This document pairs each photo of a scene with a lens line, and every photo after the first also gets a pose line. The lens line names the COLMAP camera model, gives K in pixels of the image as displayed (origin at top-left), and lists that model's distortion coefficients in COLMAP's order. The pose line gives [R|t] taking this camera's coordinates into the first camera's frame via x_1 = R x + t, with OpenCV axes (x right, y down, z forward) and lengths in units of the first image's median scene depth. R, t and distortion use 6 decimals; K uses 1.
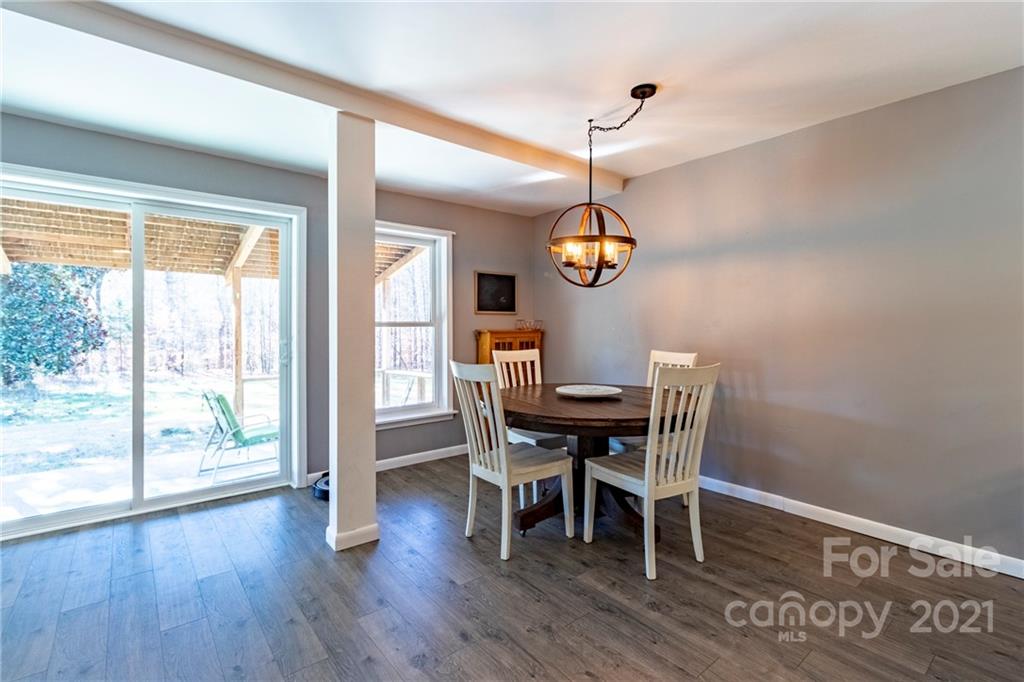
lens RADIAL K [[472.5, 0, 507.6], [0, 472.5, 326.9], [0, 0, 1]] dist [-0.003735, 0.001069]
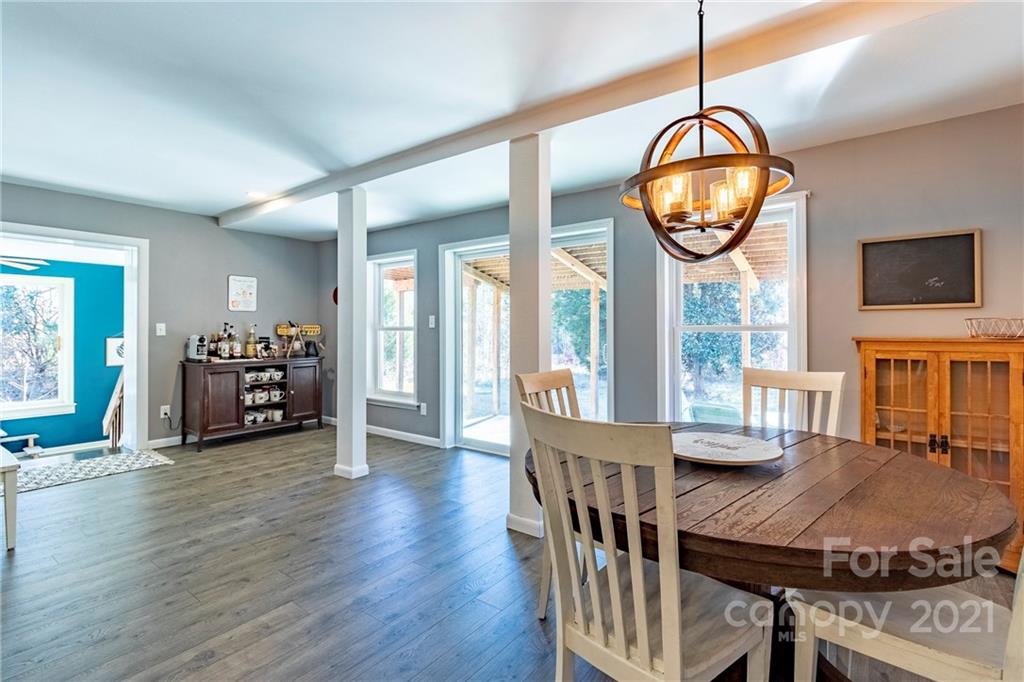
lens RADIAL K [[472.5, 0, 507.6], [0, 472.5, 326.9], [0, 0, 1]] dist [-0.003735, 0.001069]
pose [[0.240761, -0.007796, -0.970553, 0.420108], [-0.001313, 0.999964, -0.008357, 0.000074], [0.970584, 0.003286, 0.240742, 0.405398]]
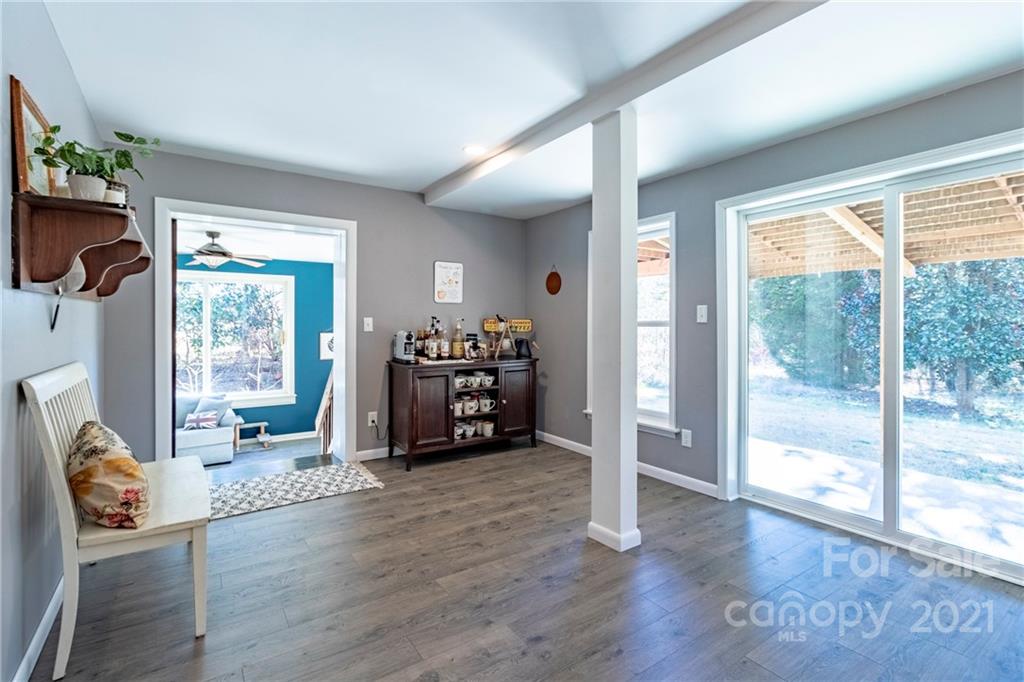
lens RADIAL K [[472.5, 0, 507.6], [0, 472.5, 326.9], [0, 0, 1]] dist [-0.003735, 0.001069]
pose [[-0.087809, 0.001745, -0.996136, 0.093511], [-0.003560, 0.999992, 0.002066, -0.000359], [0.996131, 0.003728, -0.087802, 0.253762]]
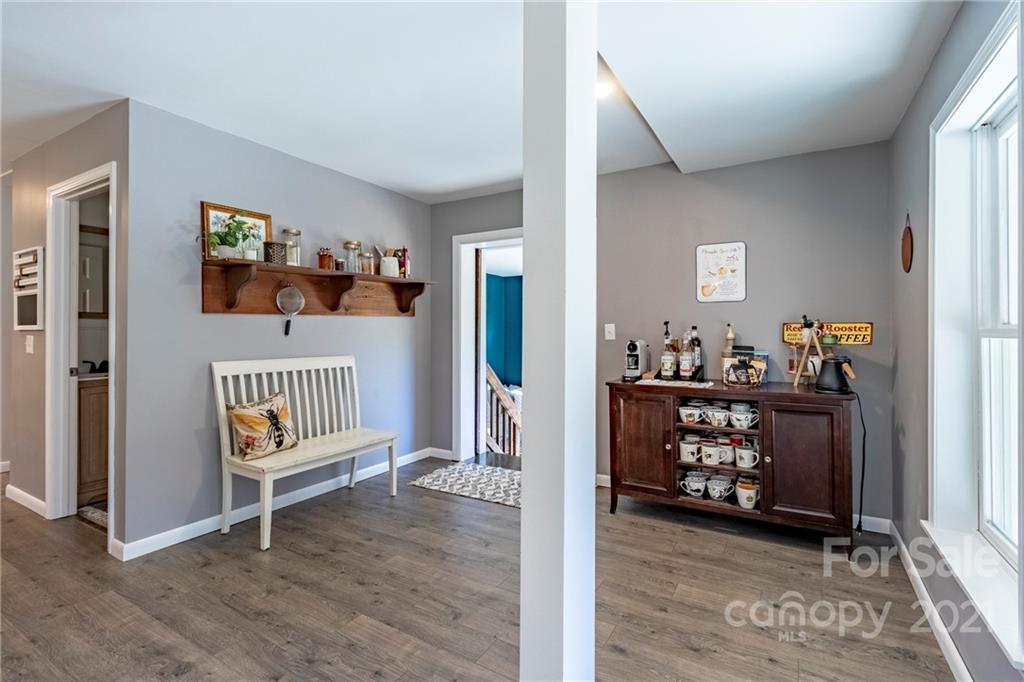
lens RADIAL K [[472.5, 0, 507.6], [0, 472.5, 326.9], [0, 0, 1]] dist [-0.003735, 0.001069]
pose [[-0.938328, -0.006812, -0.345680, -0.371840], [-0.004063, 0.999954, -0.008676, -0.003227], [0.345723, -0.006737, -0.938312, 0.610302]]
